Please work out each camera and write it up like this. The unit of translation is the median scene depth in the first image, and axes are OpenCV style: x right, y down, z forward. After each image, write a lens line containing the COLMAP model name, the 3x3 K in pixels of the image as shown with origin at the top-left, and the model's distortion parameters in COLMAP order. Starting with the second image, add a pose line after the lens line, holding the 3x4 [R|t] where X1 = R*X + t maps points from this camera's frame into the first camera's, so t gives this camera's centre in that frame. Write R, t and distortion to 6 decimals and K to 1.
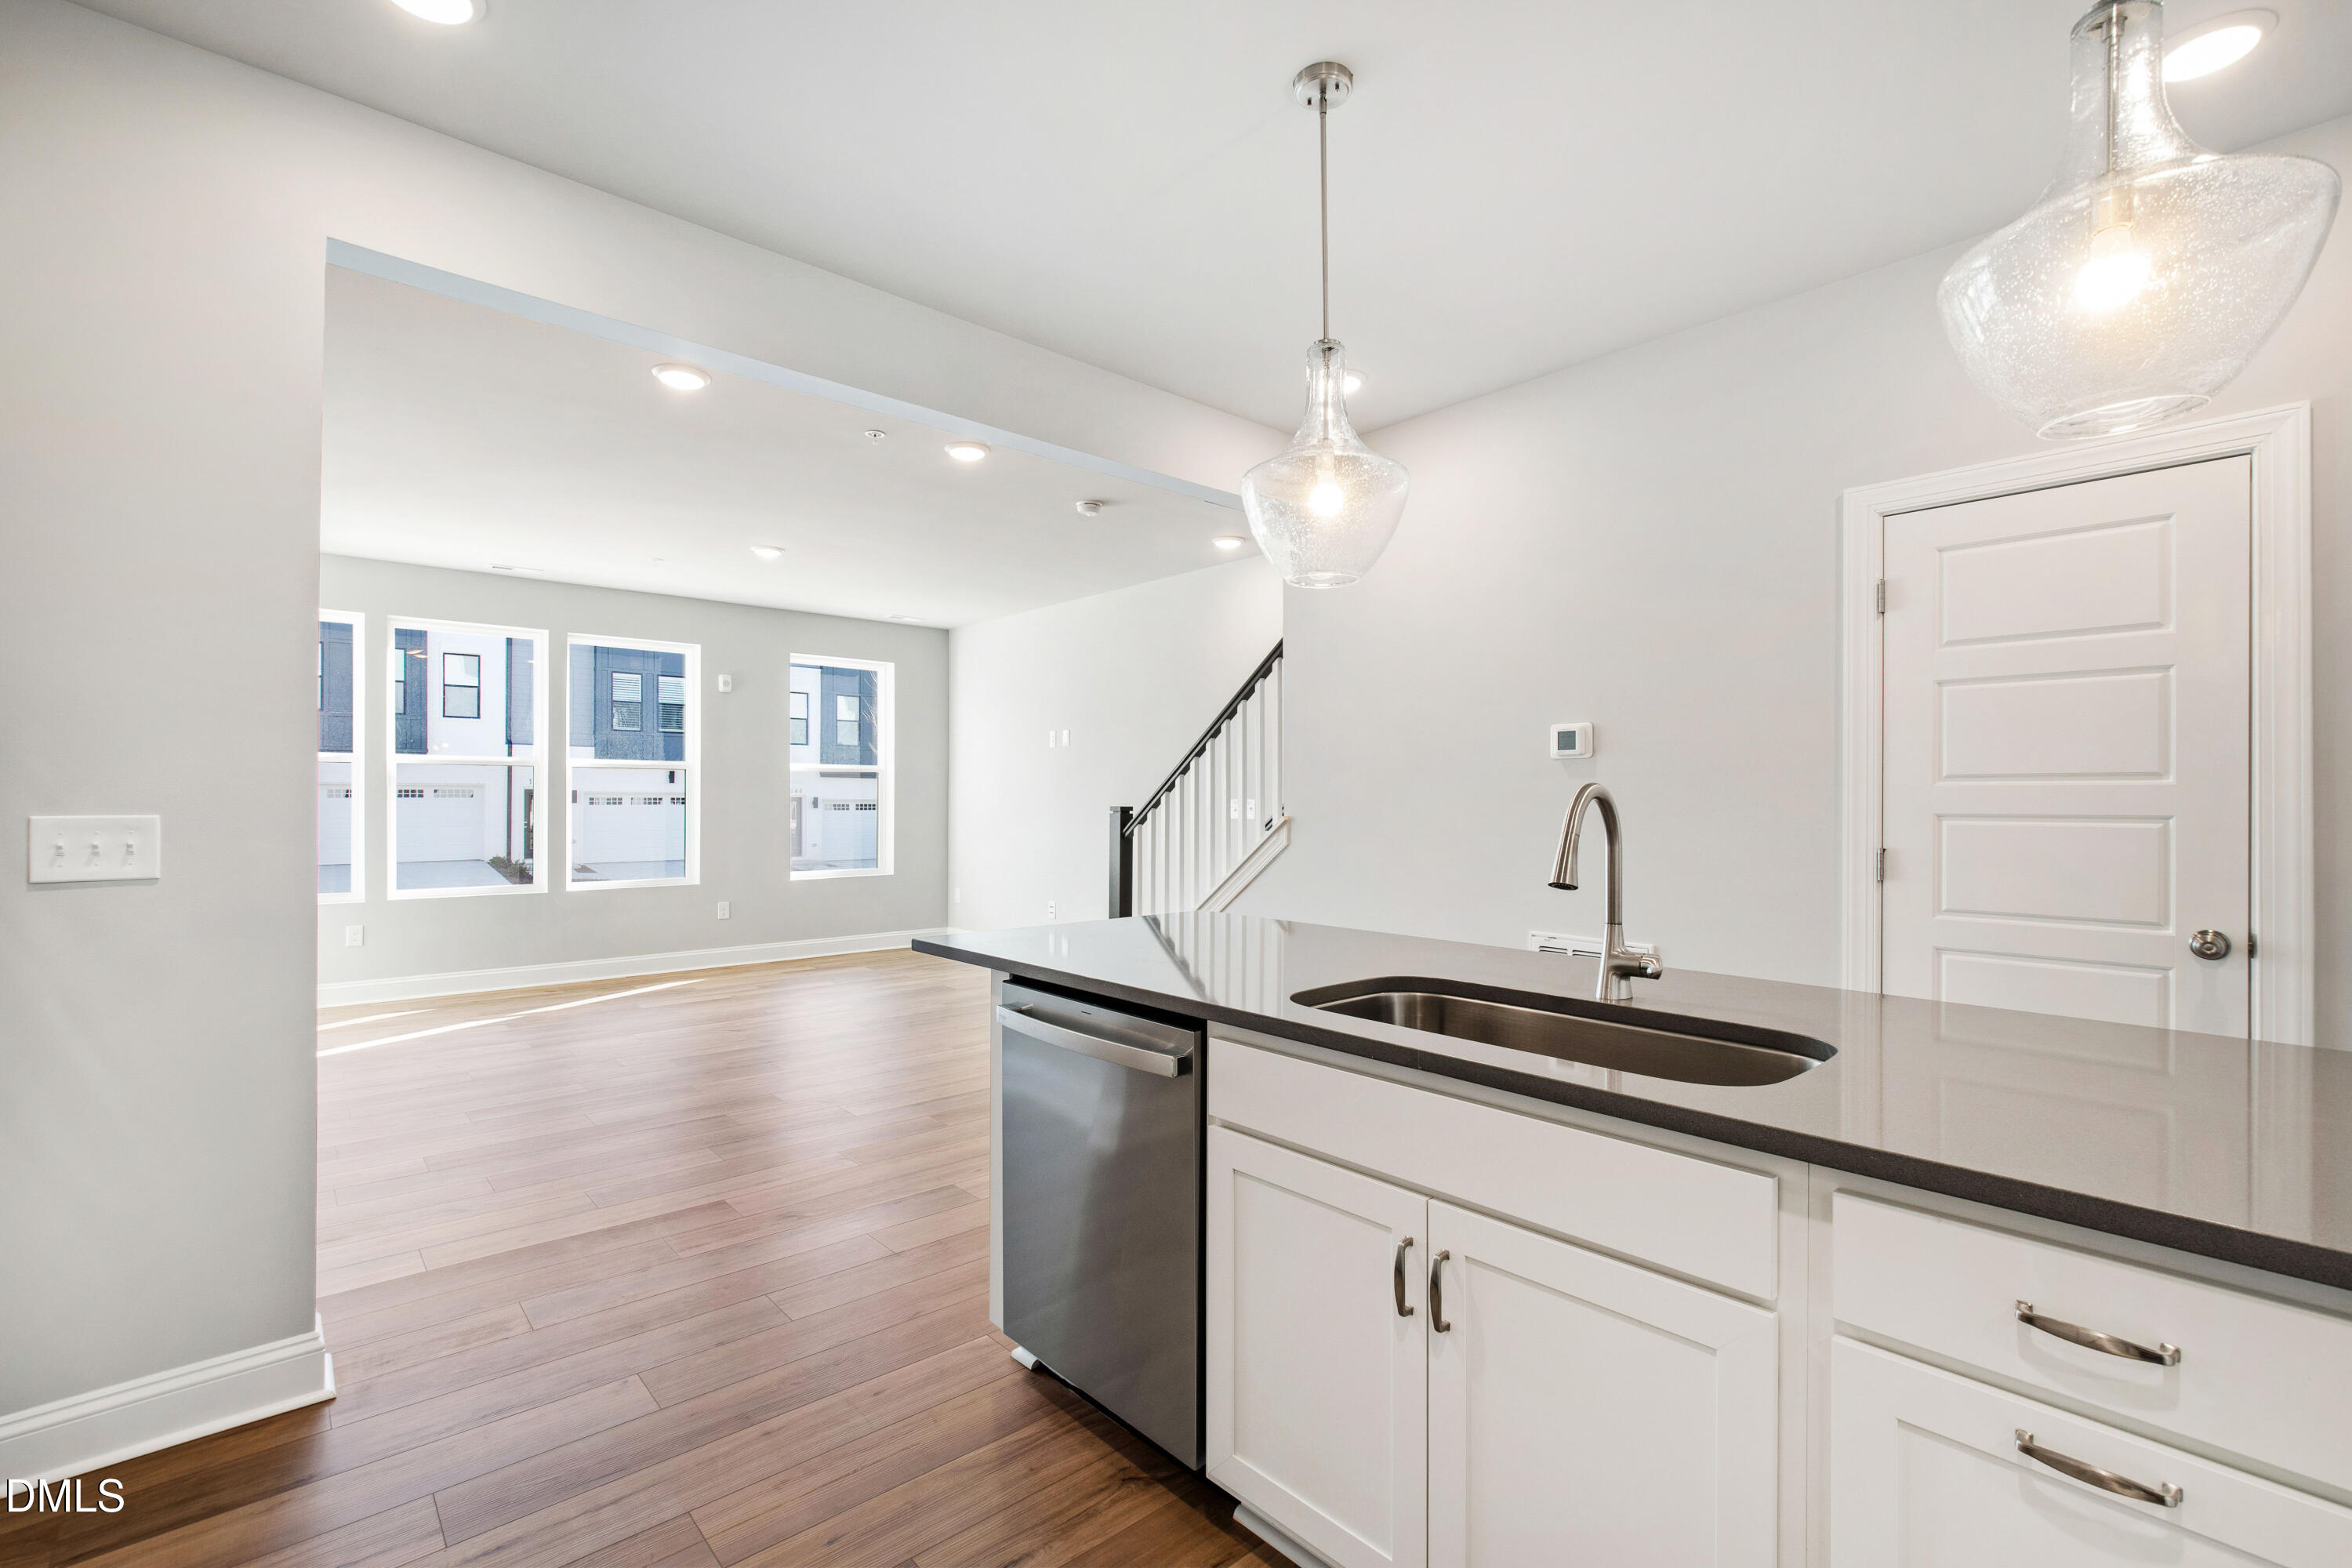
lens RADIAL K [[1045.8, 0, 1169.4], [0, 1045.8, 794.3], [0, 0, 1]] dist [0.000990, 0.000671]
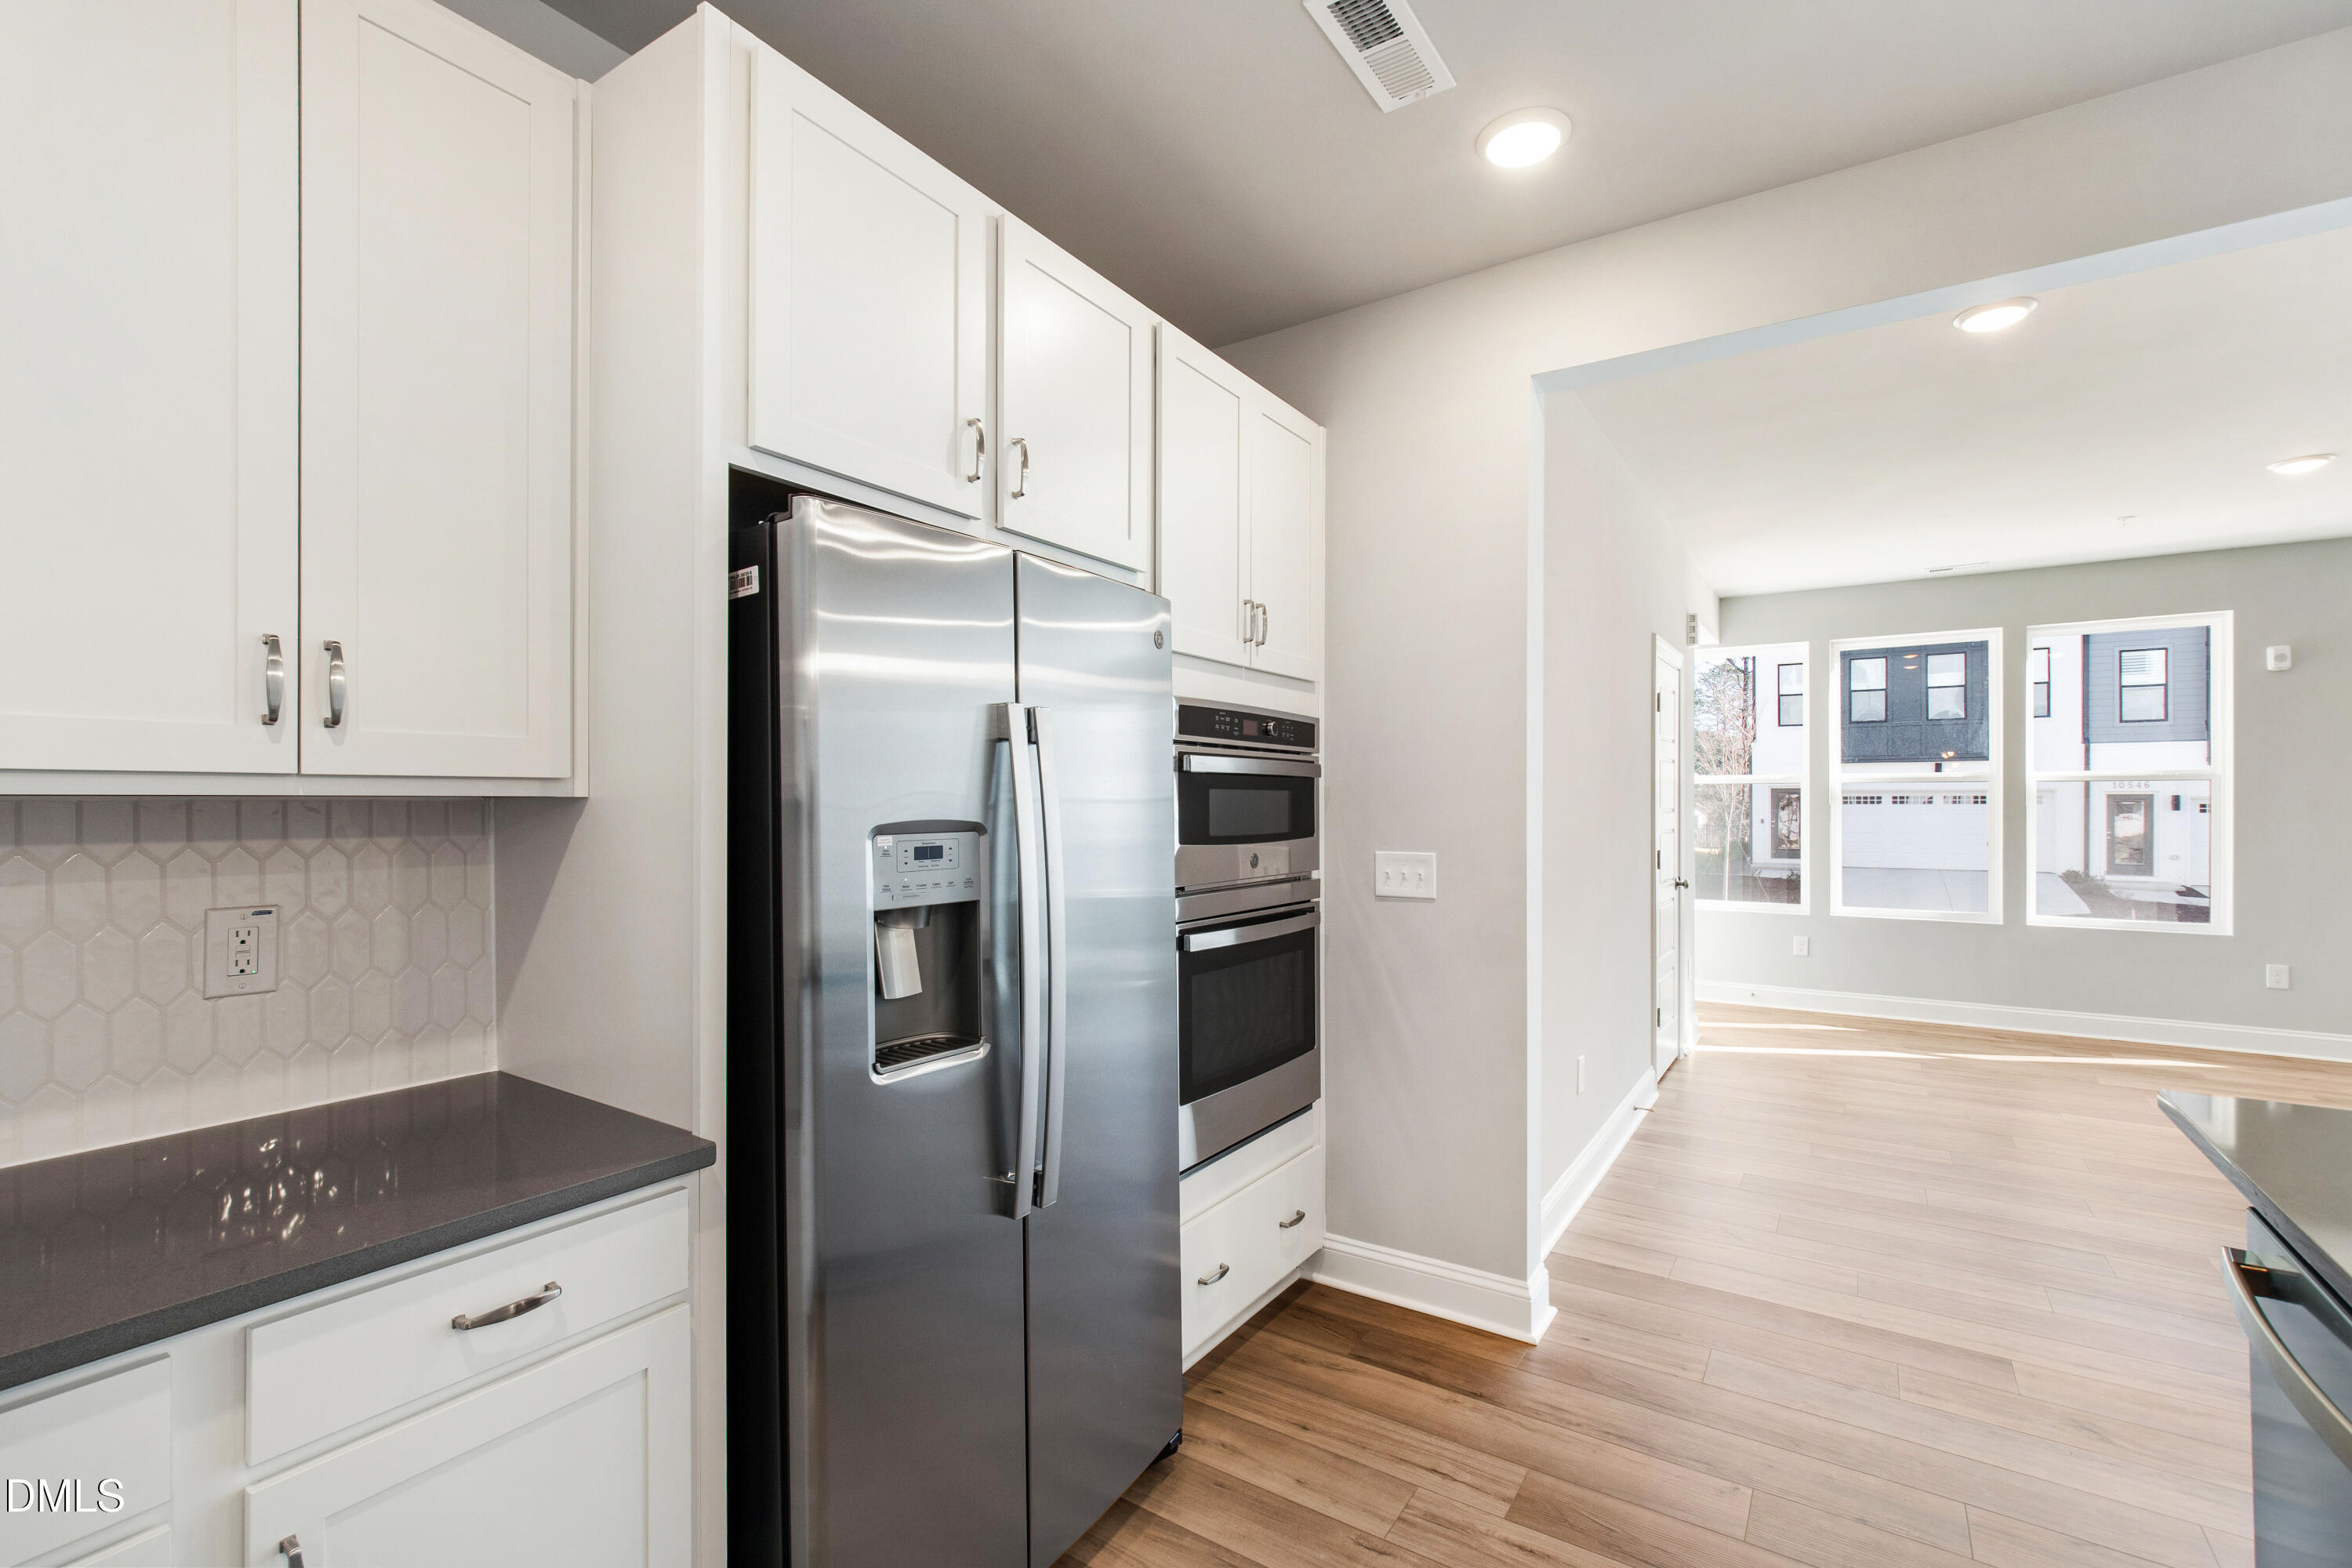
lens RADIAL K [[1045.8, 0, 1171.3], [0, 1045.8, 792.6], [0, 0, 1]] dist [0.000990, 0.000671]
pose [[0.247354, -0.008230, -0.968890, 0.188824], [0.007204, 0.999952, -0.006655, -0.035540], [0.968898, -0.005333, 0.247401, 0.218546]]
